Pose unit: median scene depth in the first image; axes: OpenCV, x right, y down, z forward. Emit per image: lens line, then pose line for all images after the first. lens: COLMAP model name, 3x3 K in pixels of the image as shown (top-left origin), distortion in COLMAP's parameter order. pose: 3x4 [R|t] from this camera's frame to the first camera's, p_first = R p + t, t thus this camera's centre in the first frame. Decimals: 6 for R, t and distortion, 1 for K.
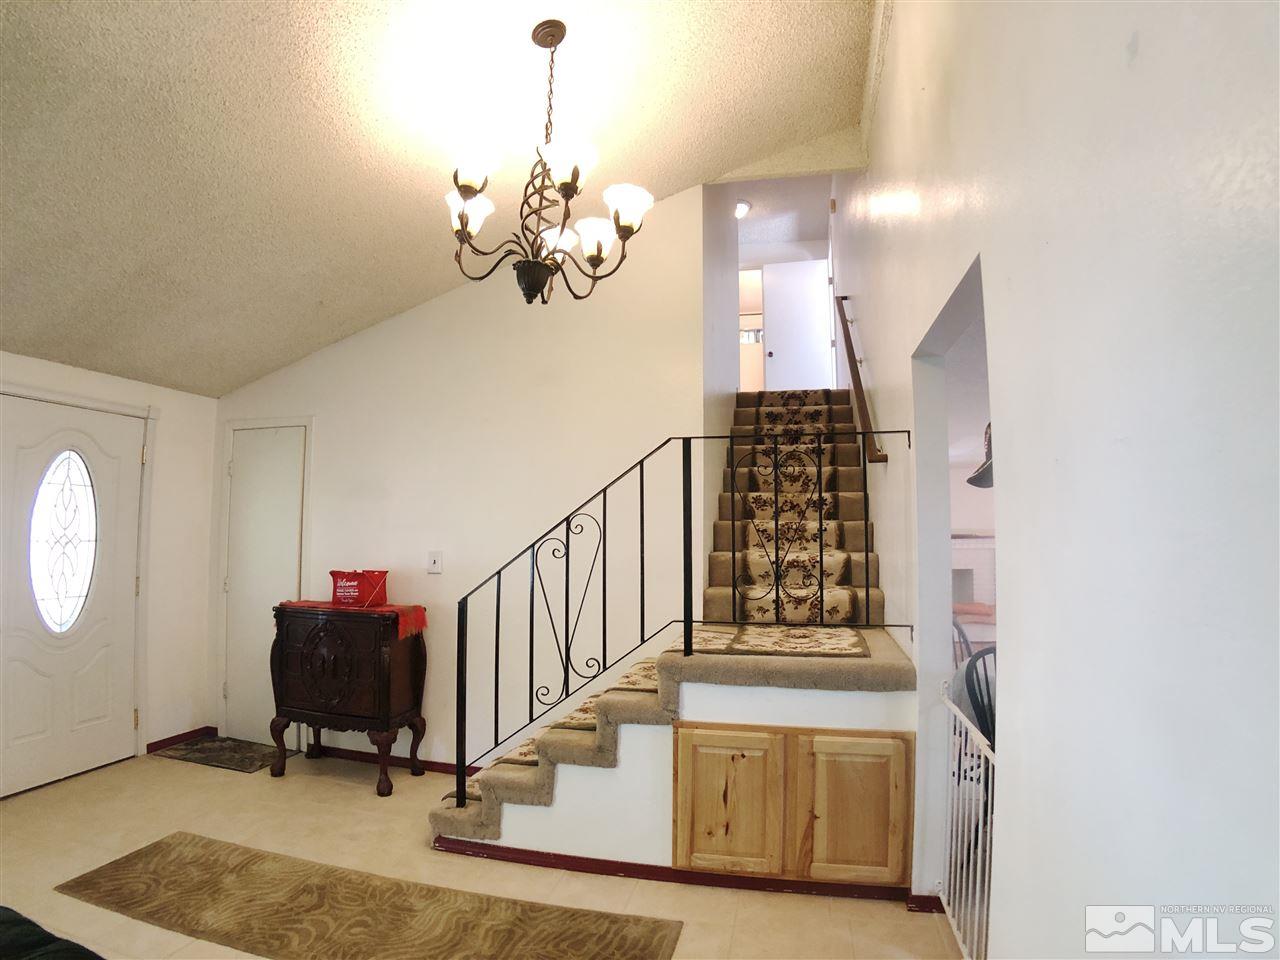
lens RADIAL K [[680.8, 0, 641.8], [0, 680.8, 465.0], [0, 0, 1]] dist [-0.127006, 0.019094]
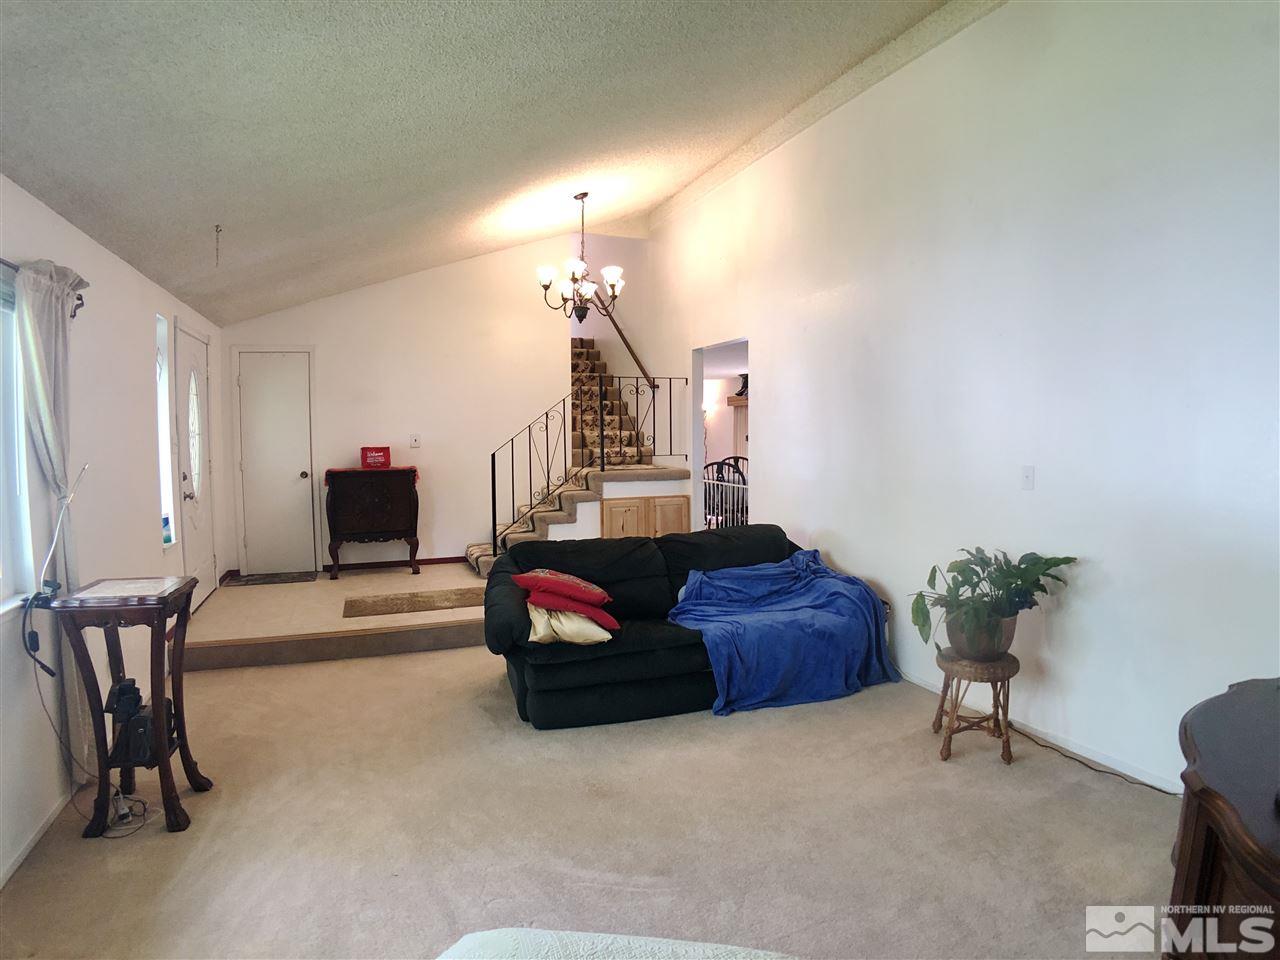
lens RADIAL K [[680.8, 0, 641.8], [0, 680.8, 465.0], [0, 0, 1]] dist [-0.127006, 0.019094]
pose [[0.819792, -0.038005, 0.571399, -0.900427], [-0.043698, 0.990735, 0.128590, -0.037242], [-0.570992, -0.130386, 0.810536, -0.757549]]
